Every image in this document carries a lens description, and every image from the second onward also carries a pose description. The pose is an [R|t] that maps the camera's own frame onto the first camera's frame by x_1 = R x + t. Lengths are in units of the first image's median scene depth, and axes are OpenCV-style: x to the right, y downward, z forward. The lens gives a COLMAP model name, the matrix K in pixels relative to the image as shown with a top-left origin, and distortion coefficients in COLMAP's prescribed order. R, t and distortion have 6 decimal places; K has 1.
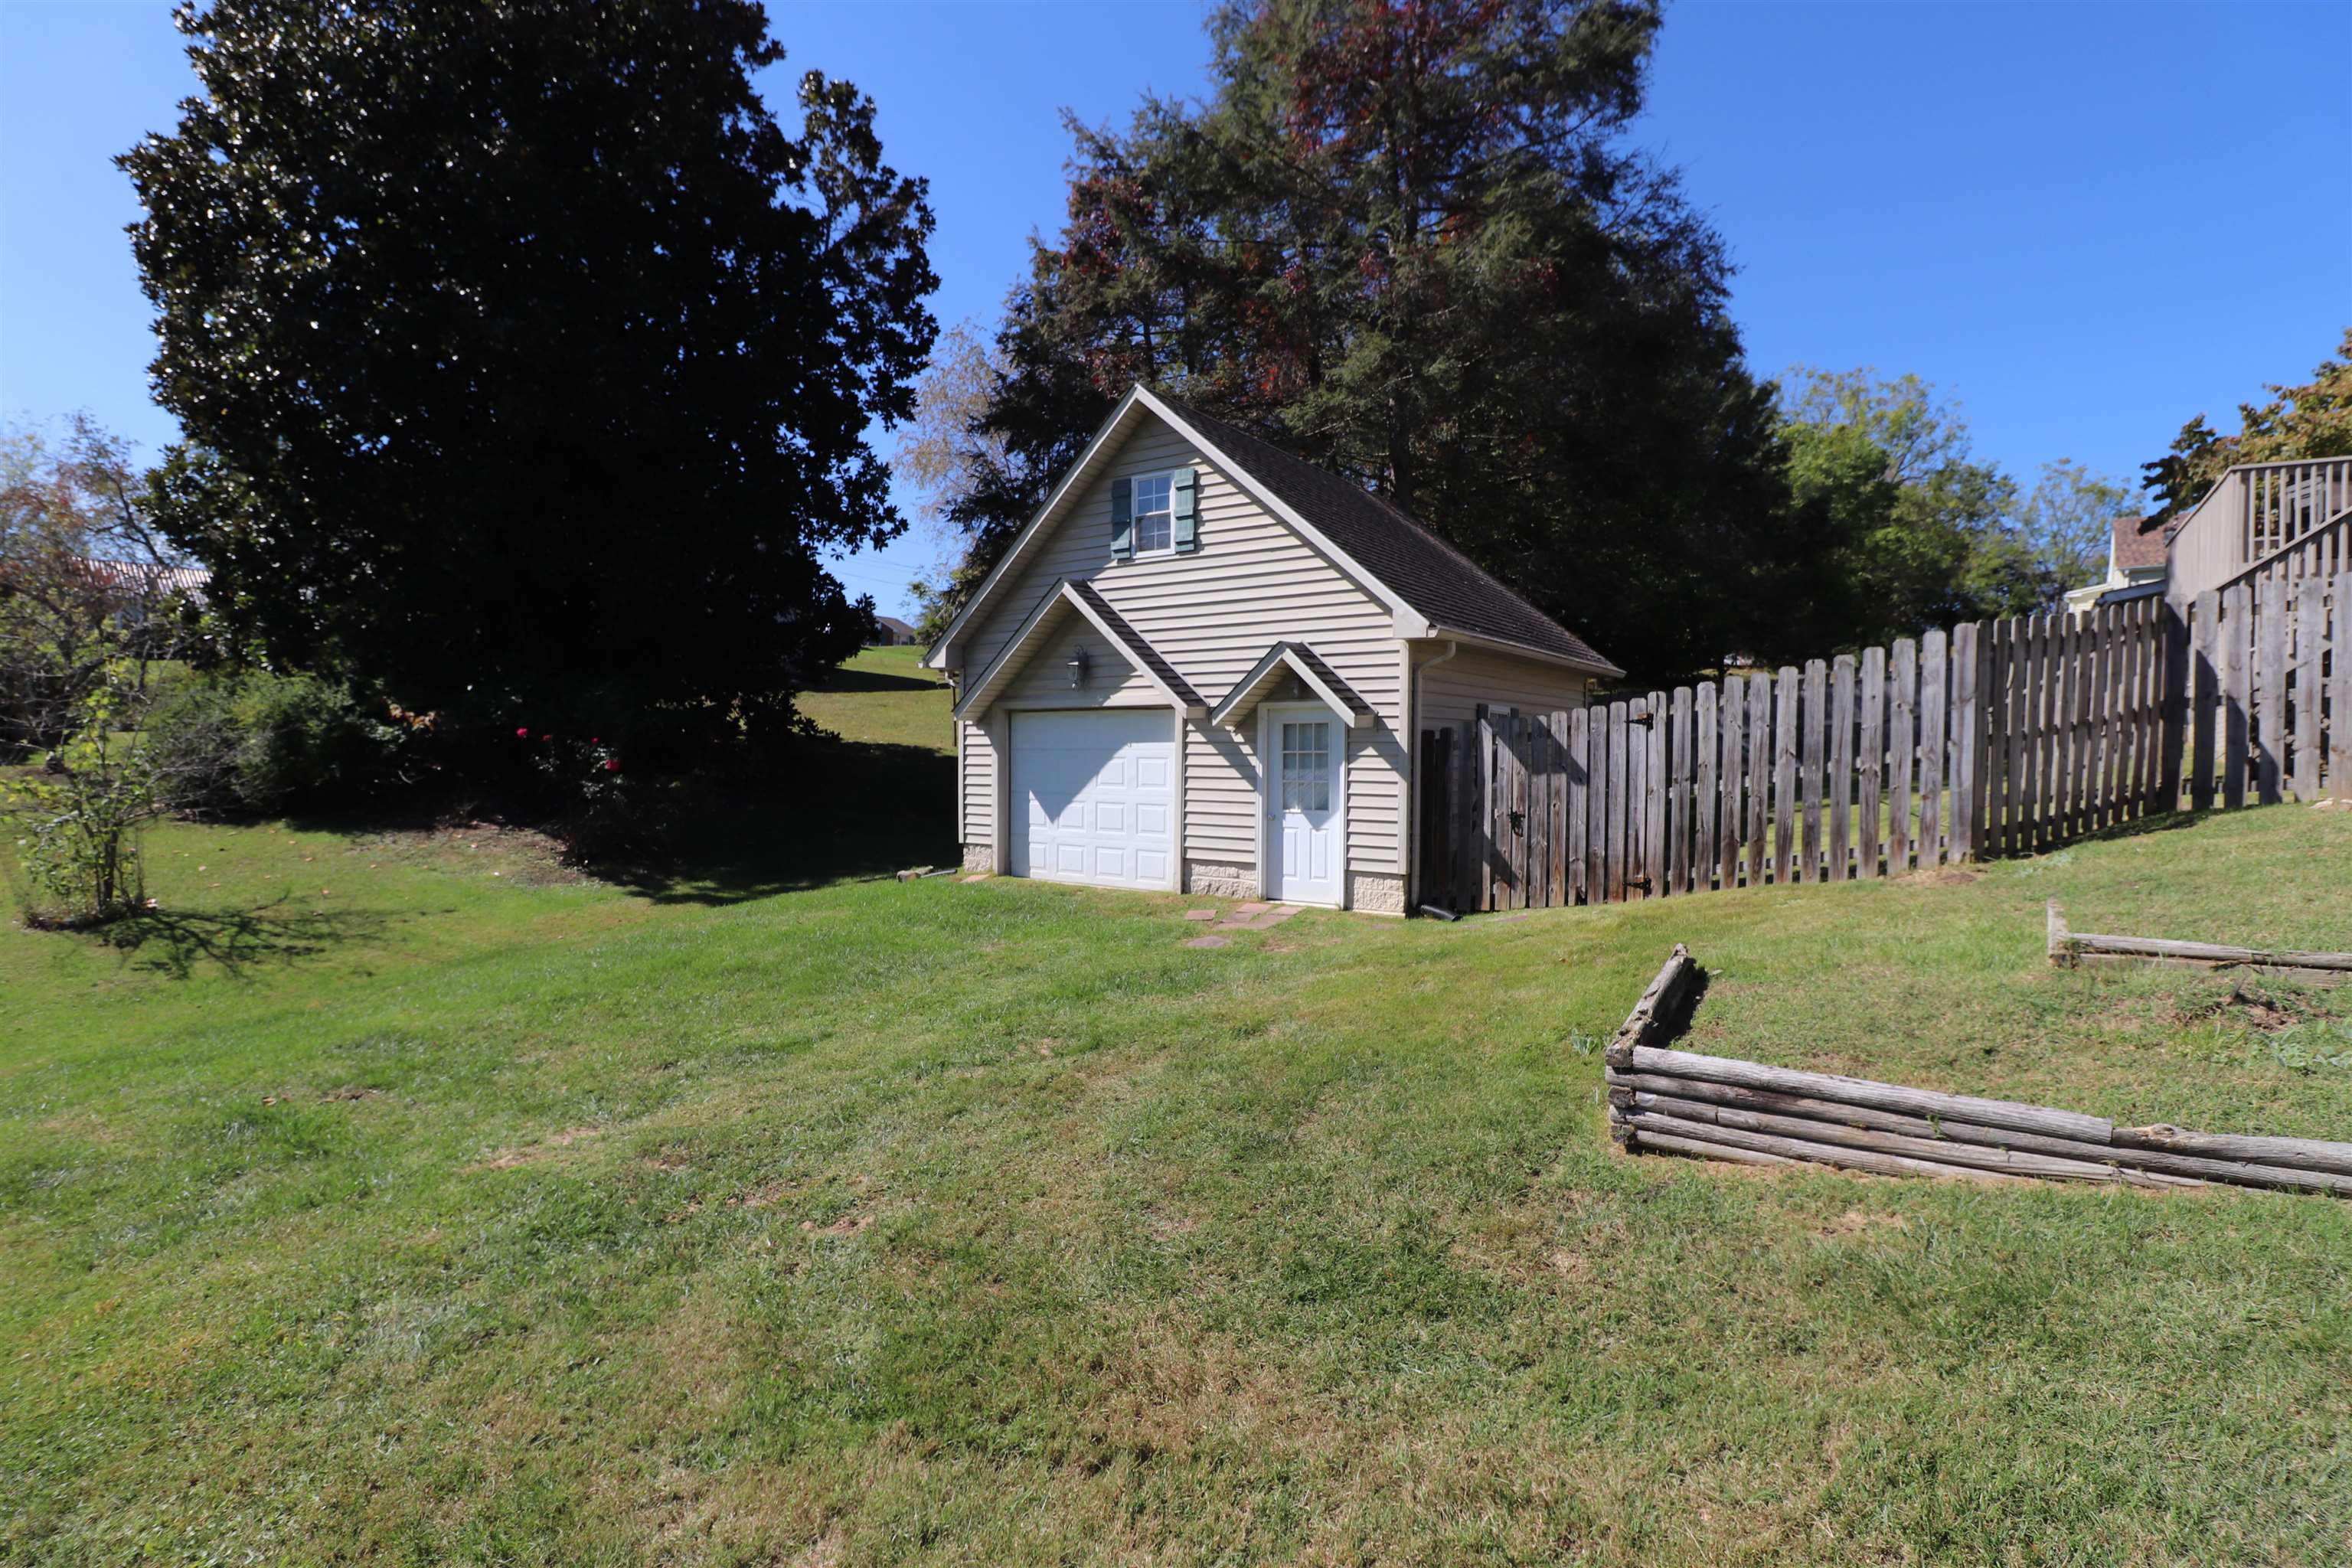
lens RADIAL K [[1088.8, 0, 1184.0], [0, 1088.8, 787.6], [0, 0, 1]] dist [0.000913, -0.012472]
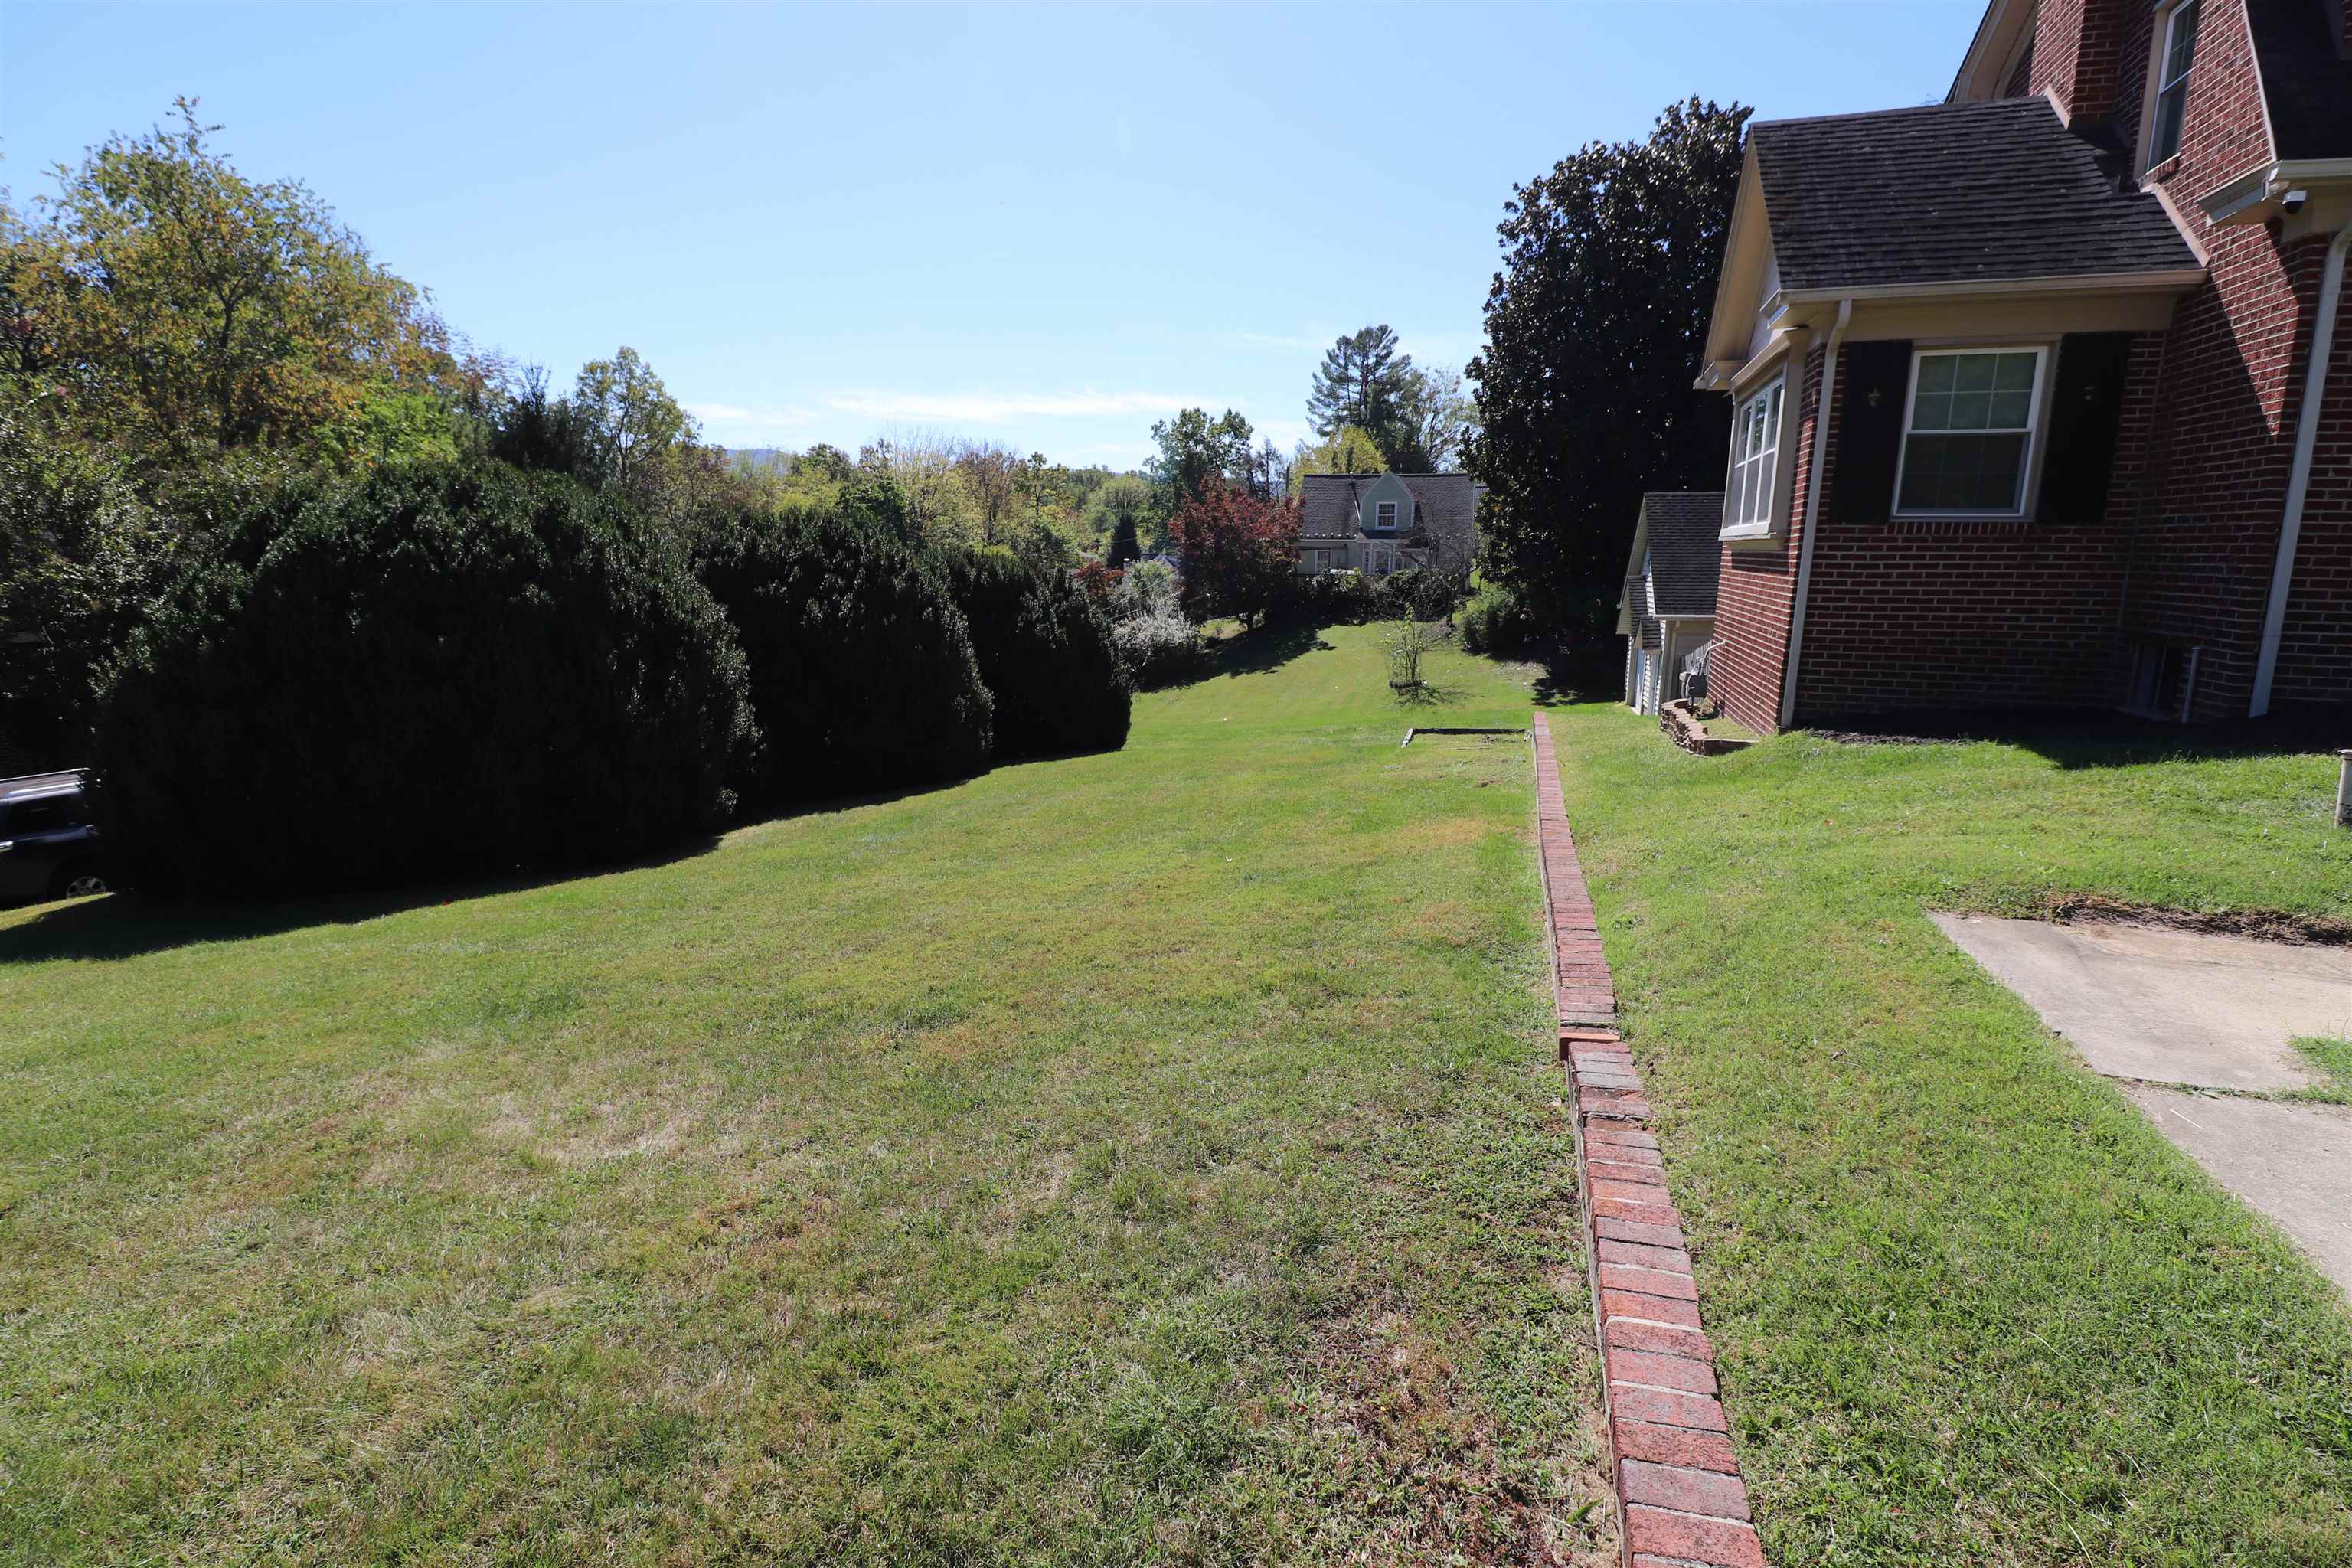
lens RADIAL K [[1088.8, 0, 1184.0], [0, 1088.8, 787.6], [0, 0, 1]] dist [0.000913, -0.012472]
pose [[0.348492, 0.187314, -0.918404, 1.510587], [-0.025133, 0.981343, 0.190614, -0.150821], [0.936975, -0.043345, 0.346698, -0.593036]]
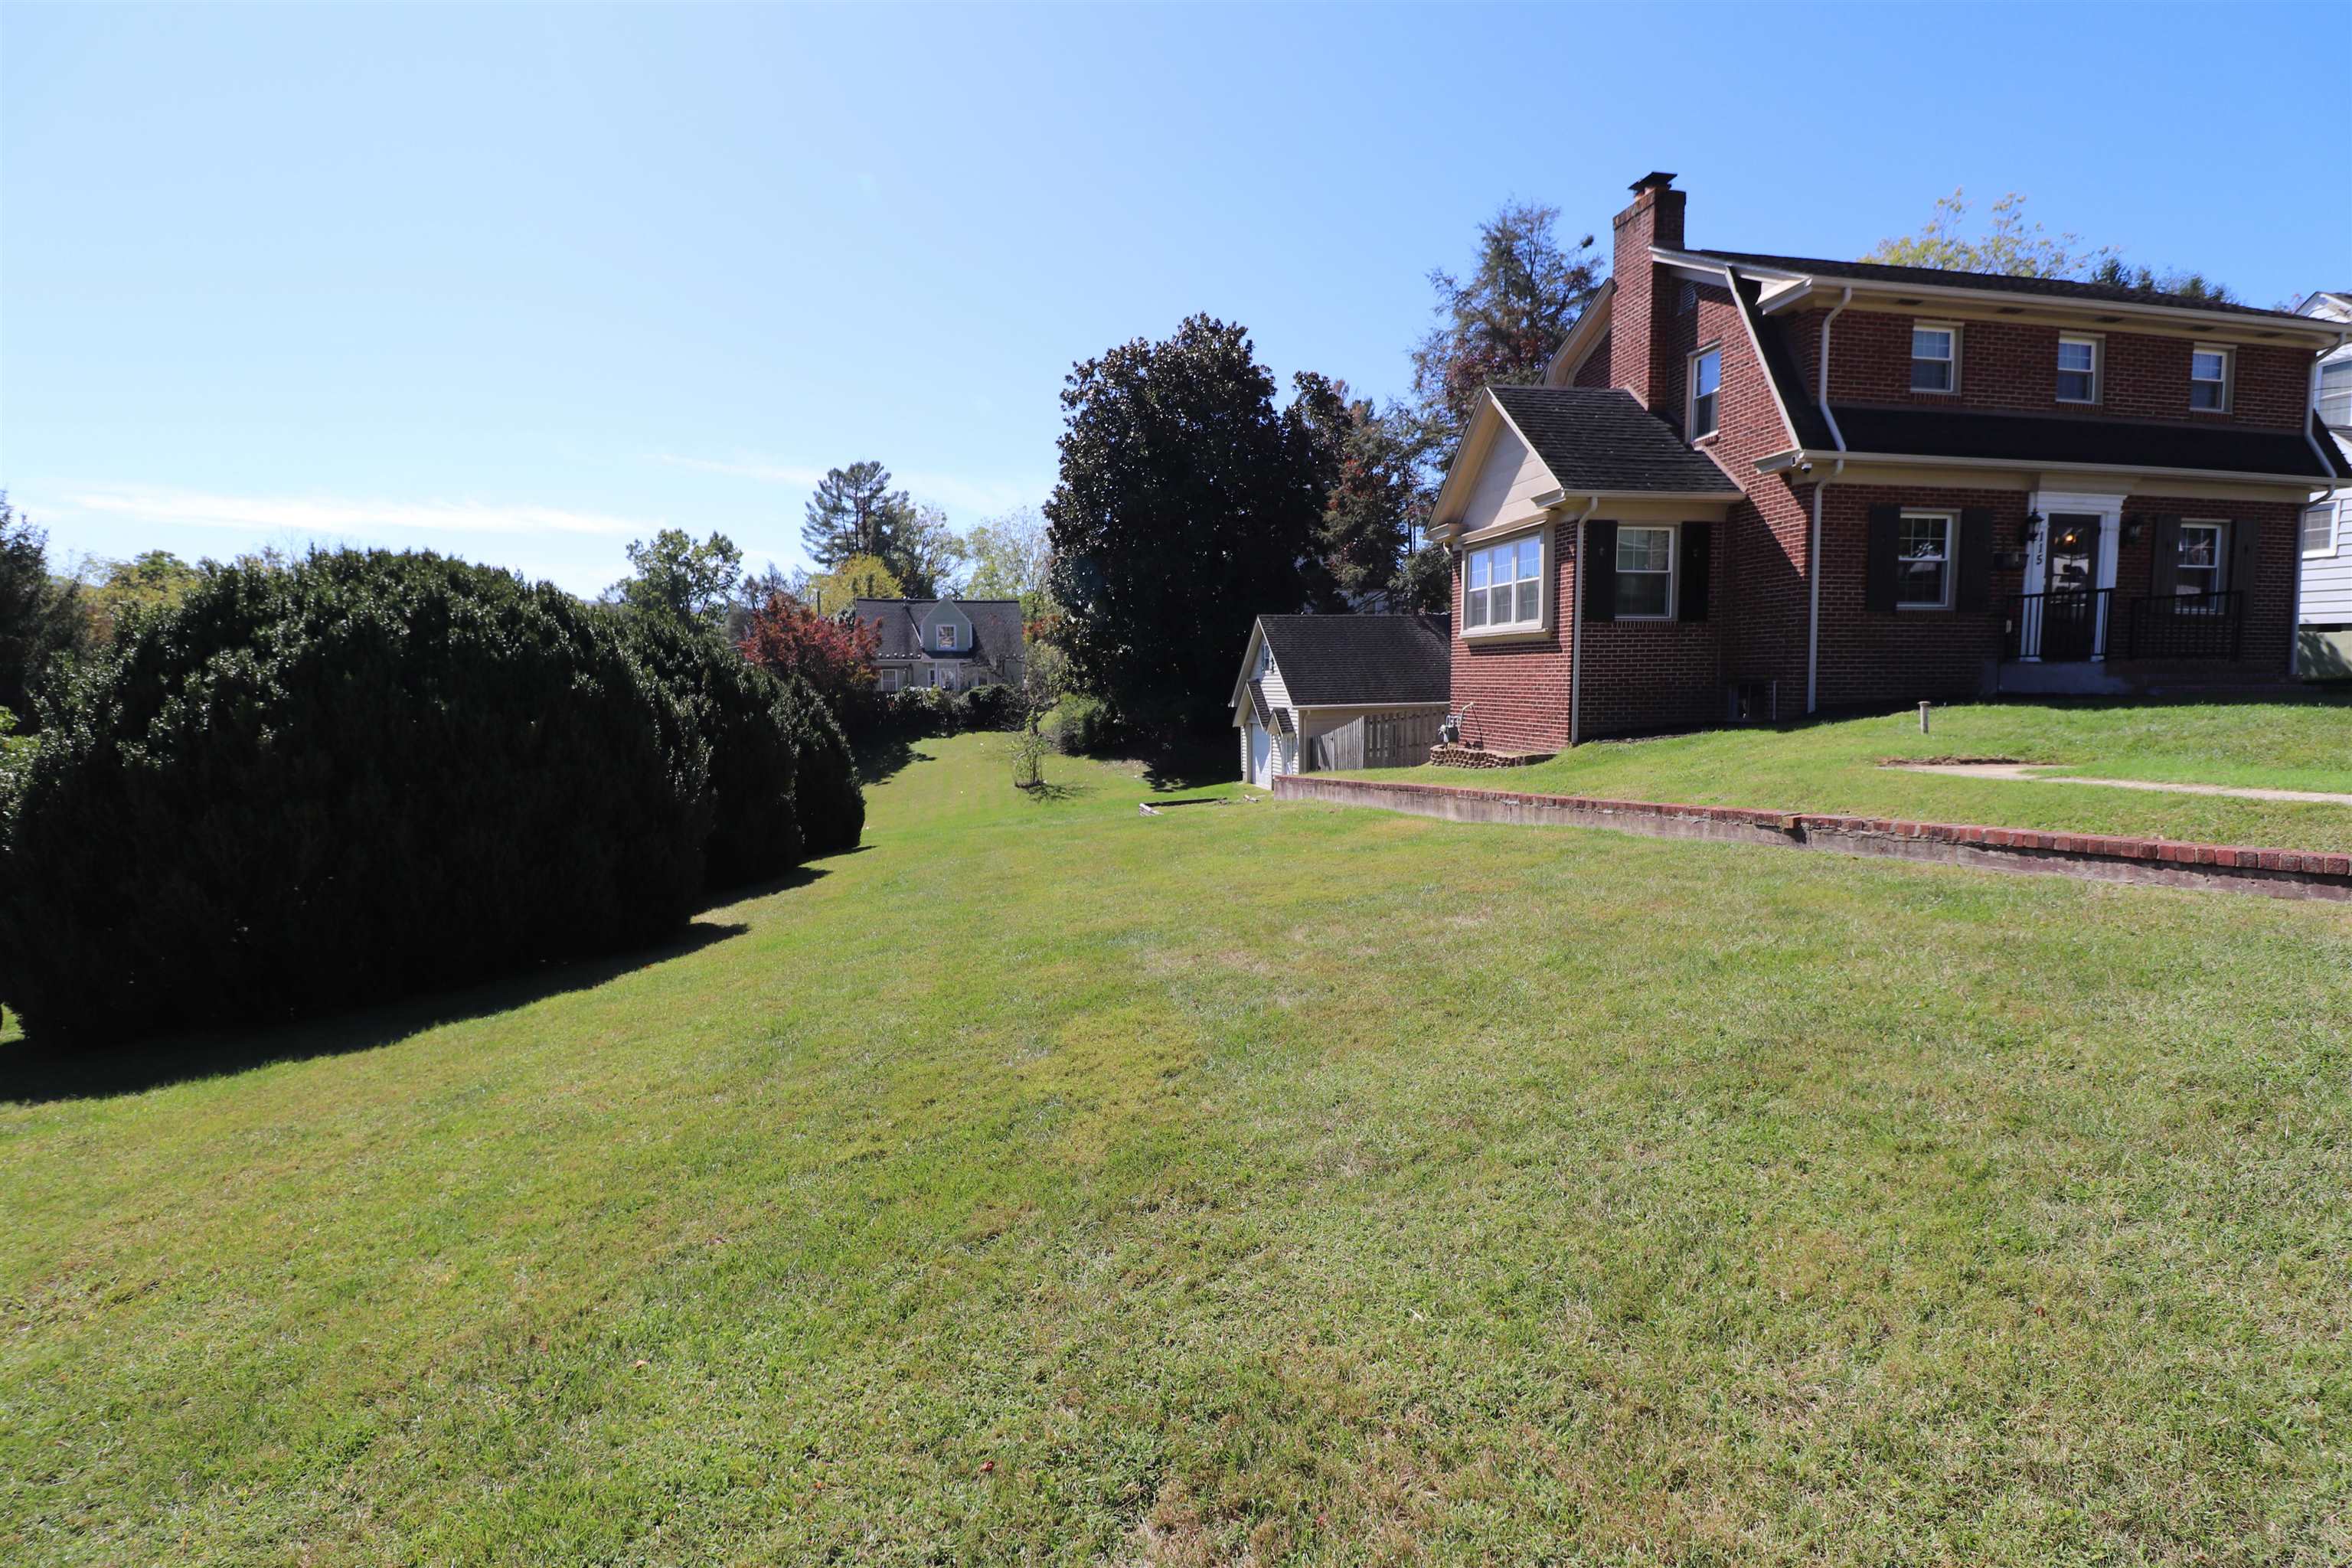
lens RADIAL K [[1088.8, 0, 1184.0], [0, 1088.8, 787.6], [0, 0, 1]] dist [0.000913, -0.012472]
pose [[0.747940, 0.048089, -0.662022, 1.456964], [-0.000752, 0.997433, 0.071603, -0.103007], [0.663766, -0.053057, 0.746056, -1.099480]]
